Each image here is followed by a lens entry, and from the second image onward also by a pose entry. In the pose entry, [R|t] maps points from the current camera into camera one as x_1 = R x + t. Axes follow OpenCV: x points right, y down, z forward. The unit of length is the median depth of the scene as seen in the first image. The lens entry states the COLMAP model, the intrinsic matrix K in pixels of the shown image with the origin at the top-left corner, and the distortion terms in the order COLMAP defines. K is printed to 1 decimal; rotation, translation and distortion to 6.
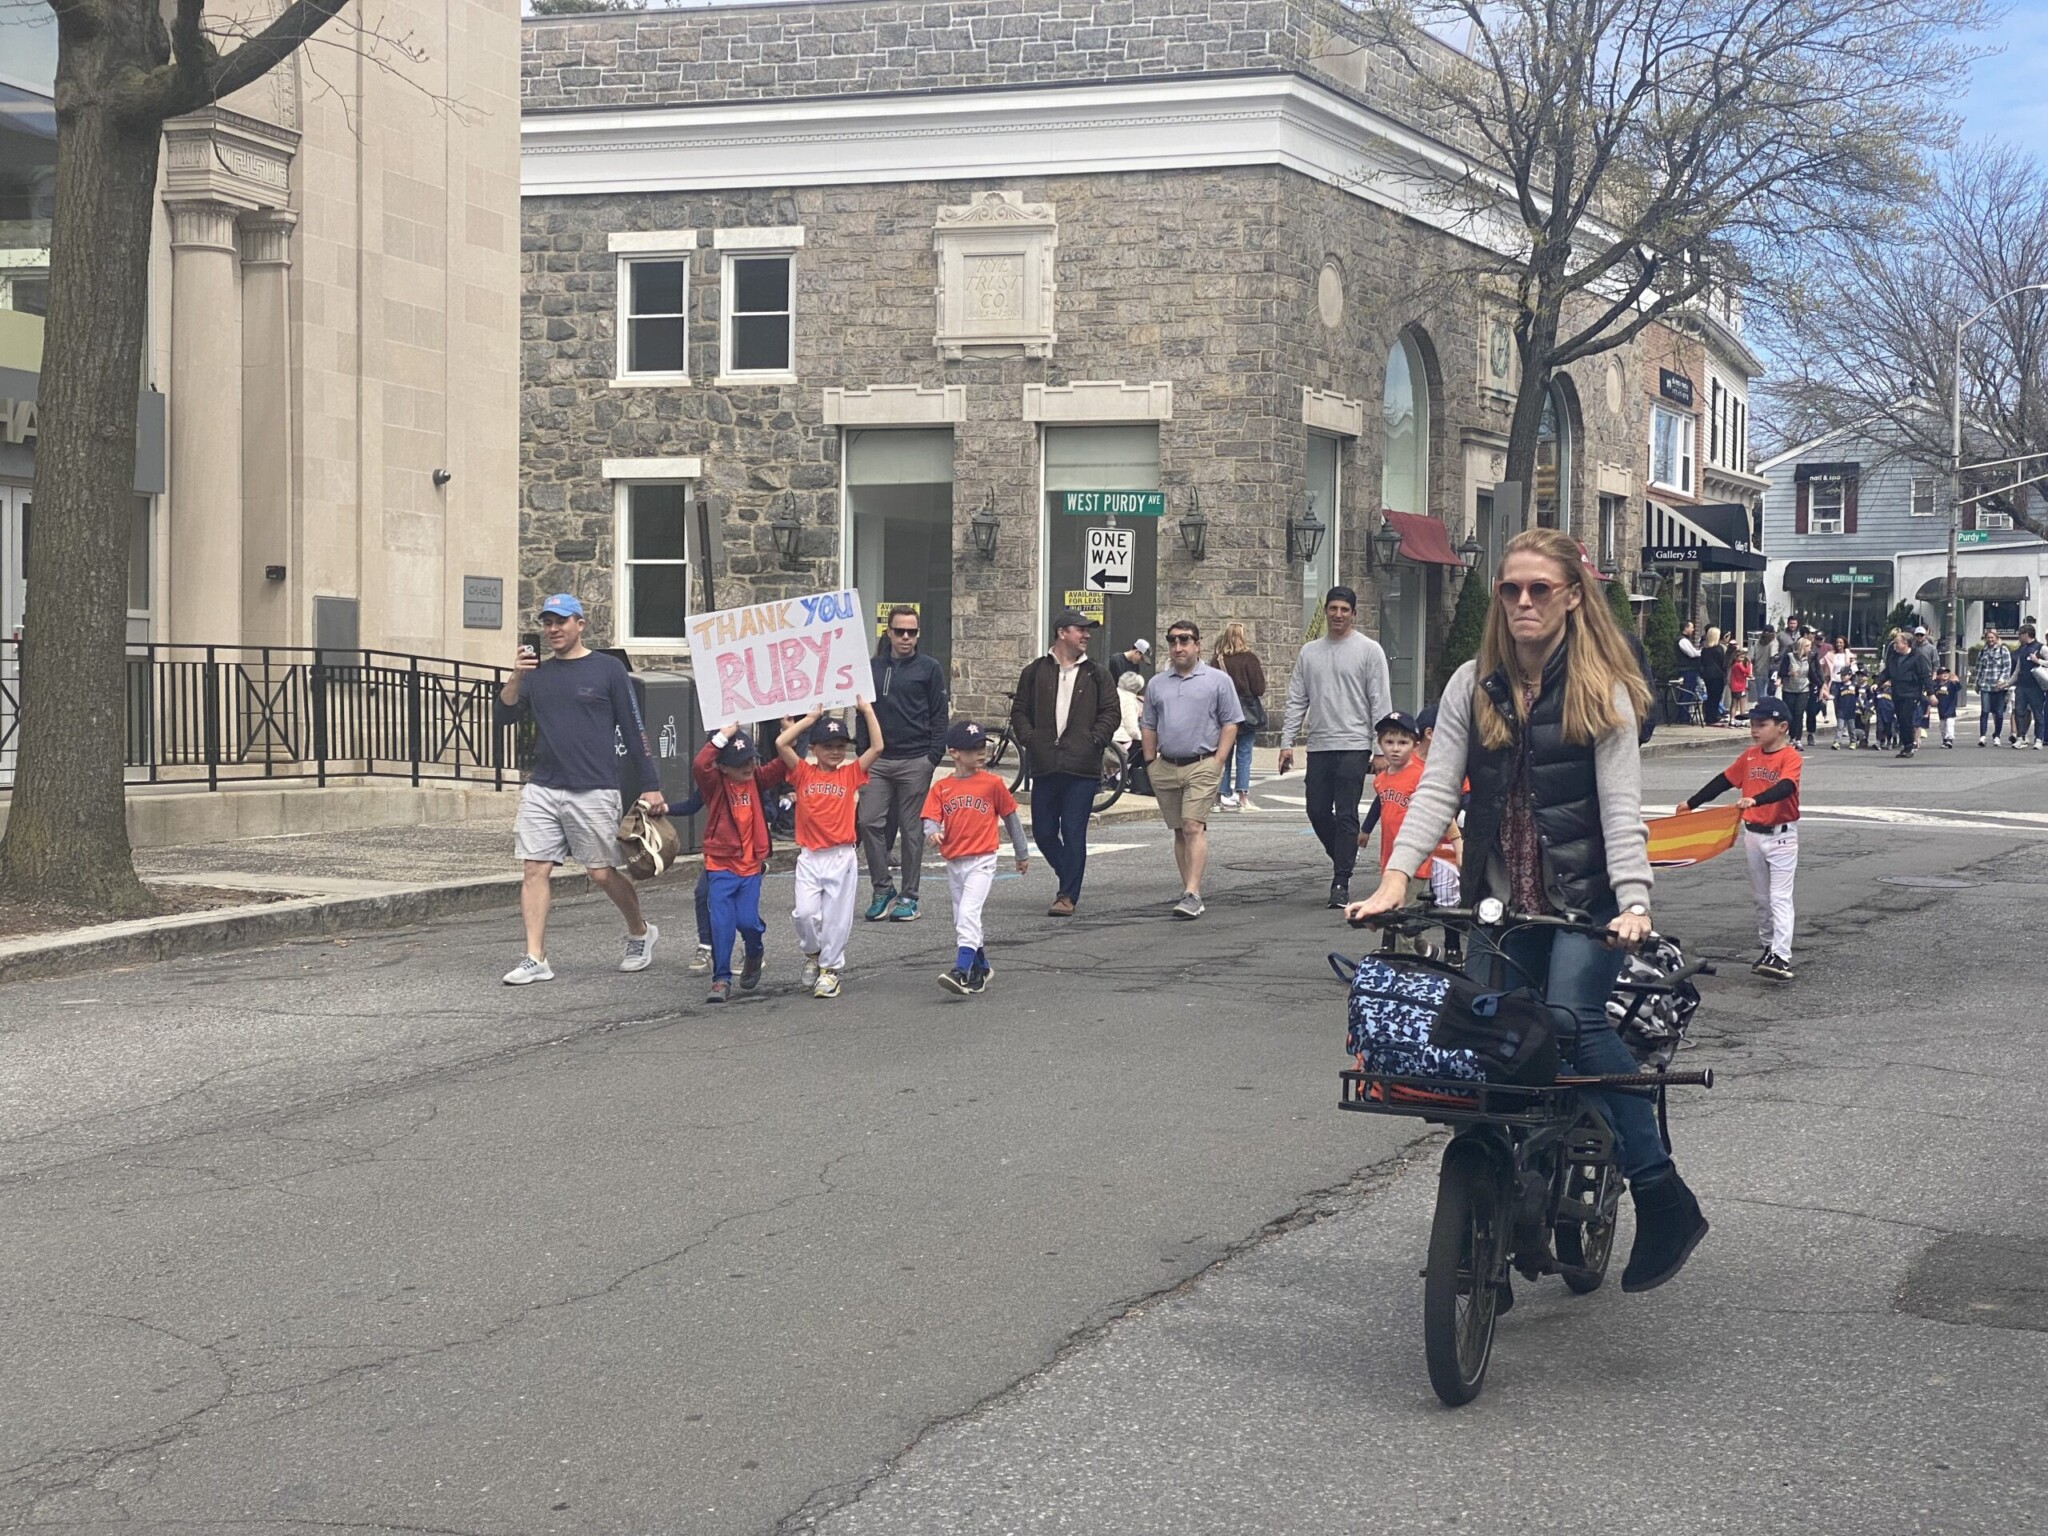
lens RADIAL K [[3037.0, 0, 1024.0], [0, 3037.0, 768.0], [0, 0, 1]] dist [0.138051, -0.021943]
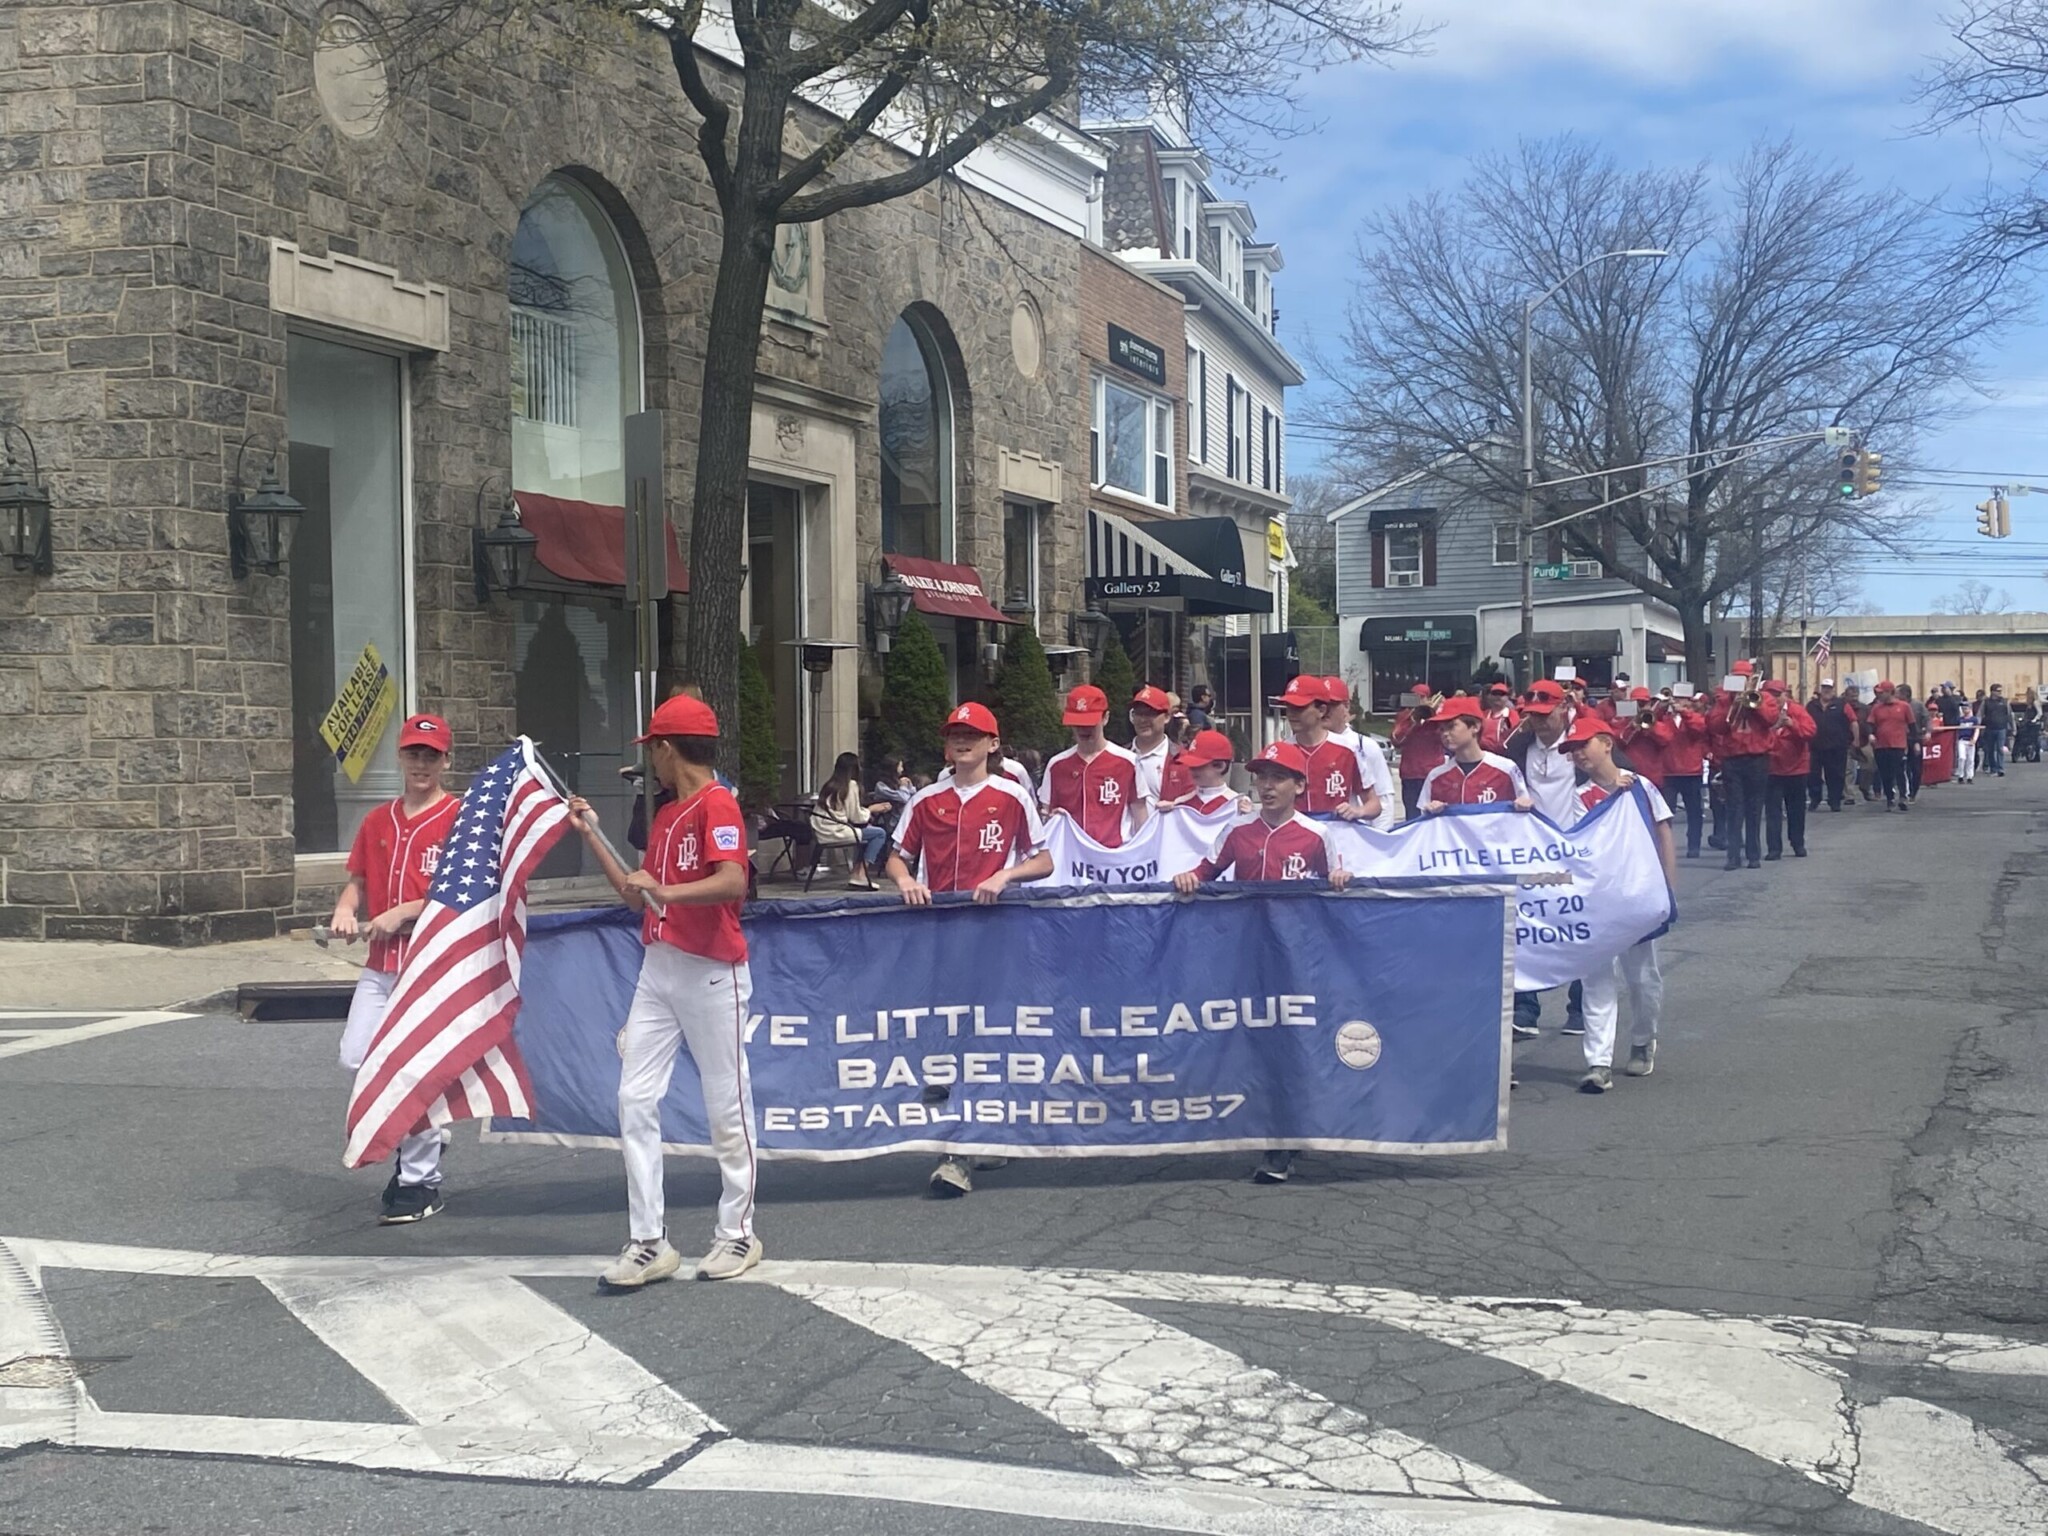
lens RADIAL K [[2759.7, 0, 1024.0], [0, 2759.7, 768.0], [0, 0, 1]] dist [0.232166, -0.727397]
pose [[0.994236, -0.024638, 0.104340, 0.177823], [0.027153, 0.999372, -0.022750, -0.023130], [-0.103714, 0.025452, 0.994281, 0.553773]]
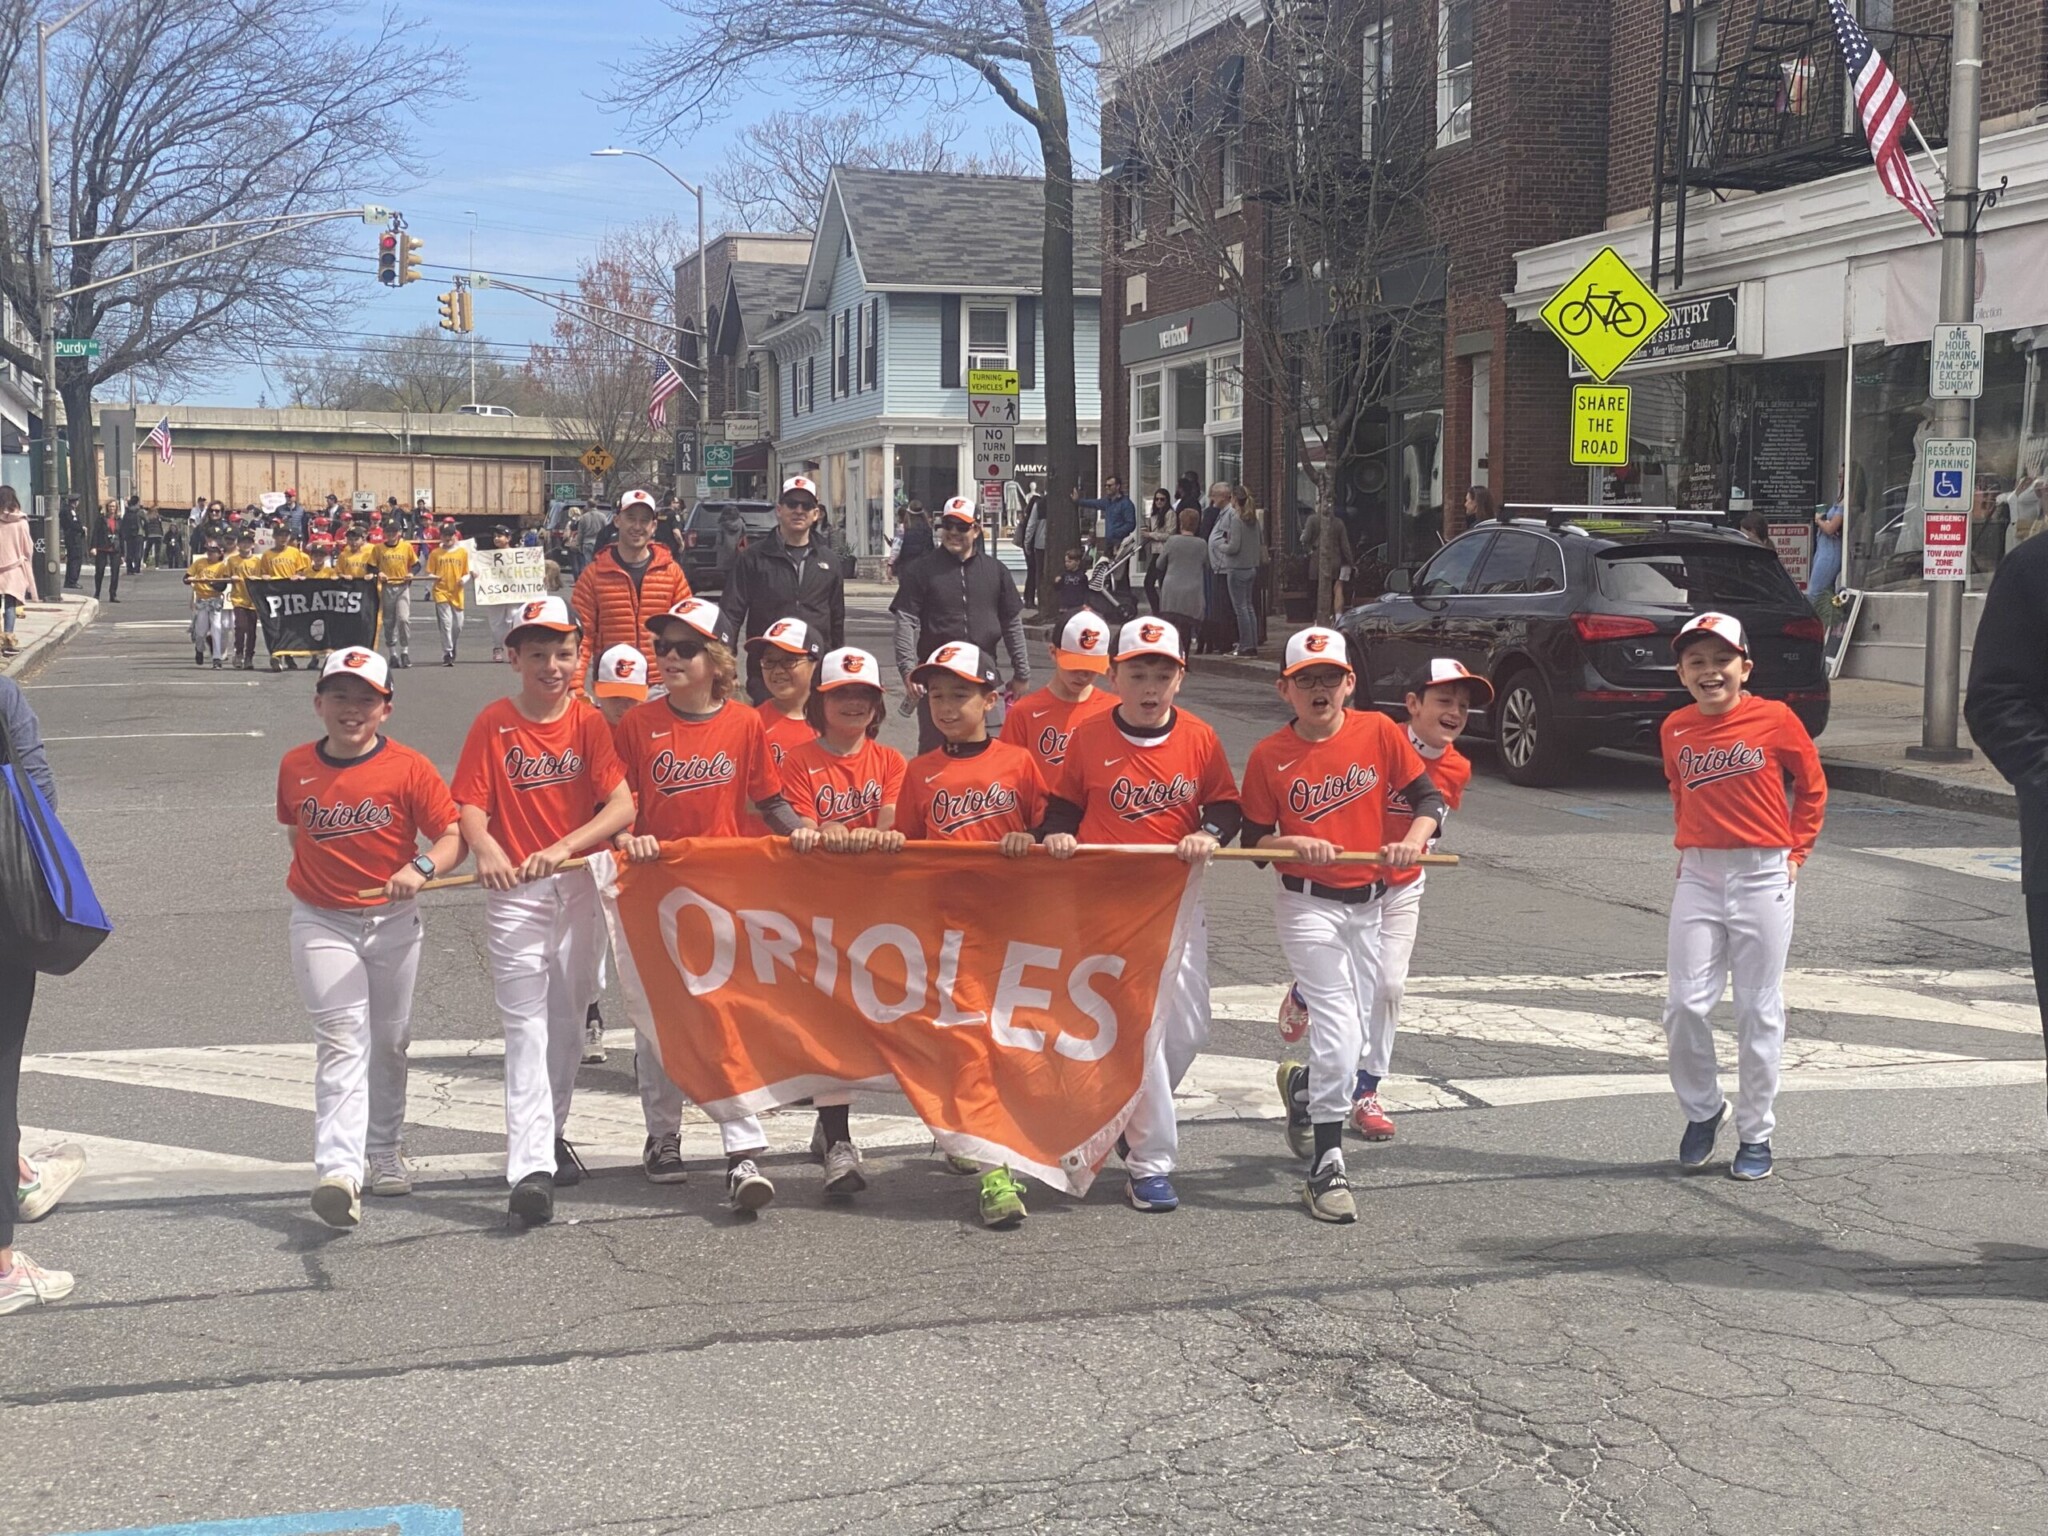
lens RADIAL K [[3251.0, 0, 1075.7], [0, 3251.0, 771.2], [0, 0, 1]] dist [0.112122, 0.154068]
pose [[0.755531, -0.056244, 0.652694, -0.007612], [0.028512, 0.998187, 0.053012, -0.026124], [-0.654492, -0.021443, 0.755764, 0.550027]]
